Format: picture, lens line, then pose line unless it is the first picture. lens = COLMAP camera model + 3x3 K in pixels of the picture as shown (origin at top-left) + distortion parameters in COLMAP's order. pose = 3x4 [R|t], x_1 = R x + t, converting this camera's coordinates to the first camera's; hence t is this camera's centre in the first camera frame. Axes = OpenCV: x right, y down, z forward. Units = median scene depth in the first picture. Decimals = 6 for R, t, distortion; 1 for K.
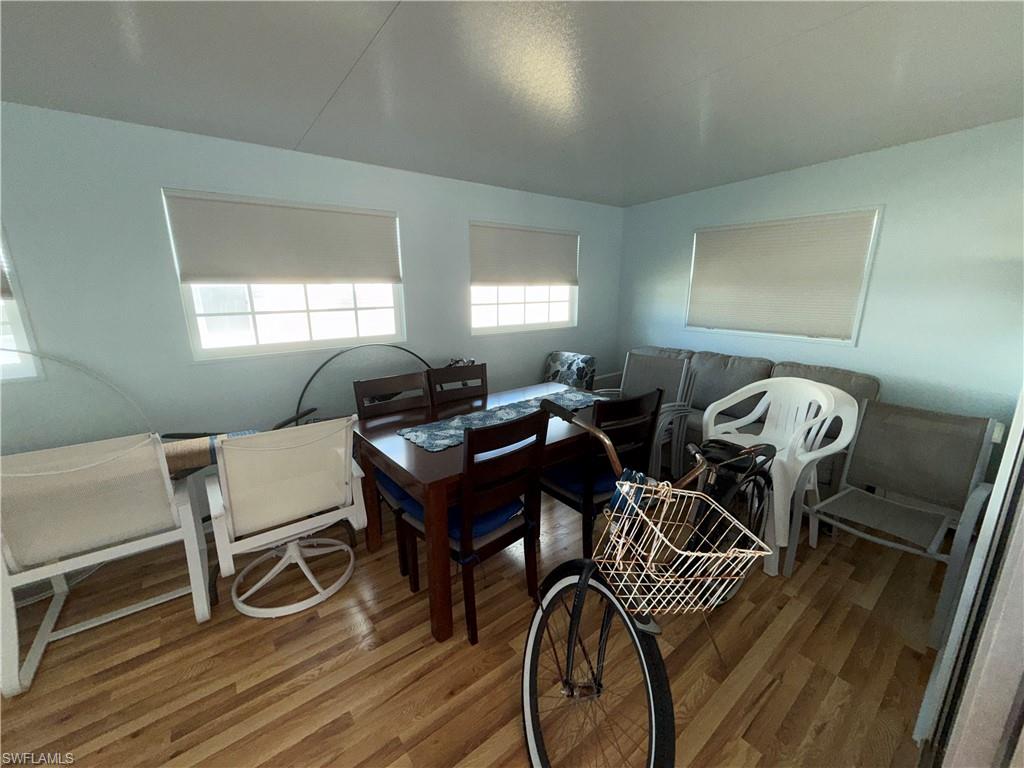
lens RADIAL K [[408.5, 0, 511.3], [0, 408.5, 387.5], [0, 0, 1]] dist [-0.000739, -0.000667]
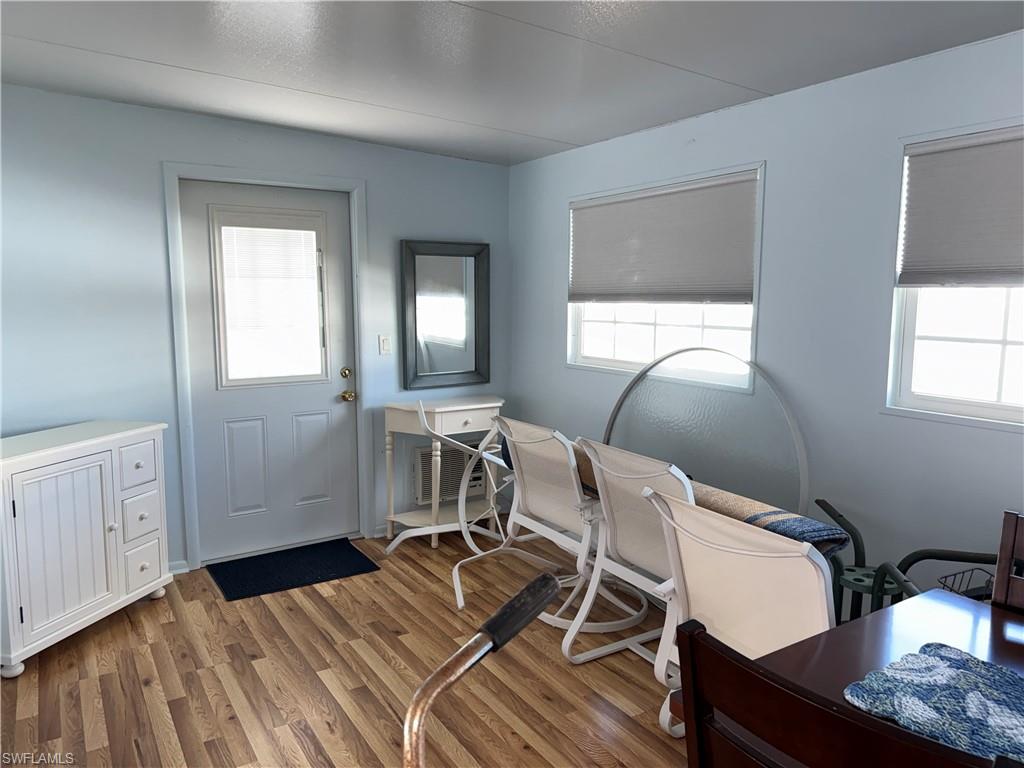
lens RADIAL K [[715.5, 0, 513.2], [0, 715.5, 380.5], [0, 0, 1]] dist [0.058050, -0.051531]
pose [[-0.100545, 0.121069, -0.987539, 0.395556], [-0.249977, 0.957655, 0.142856, -0.124939], [0.963017, 0.261226, -0.066023, 0.523676]]
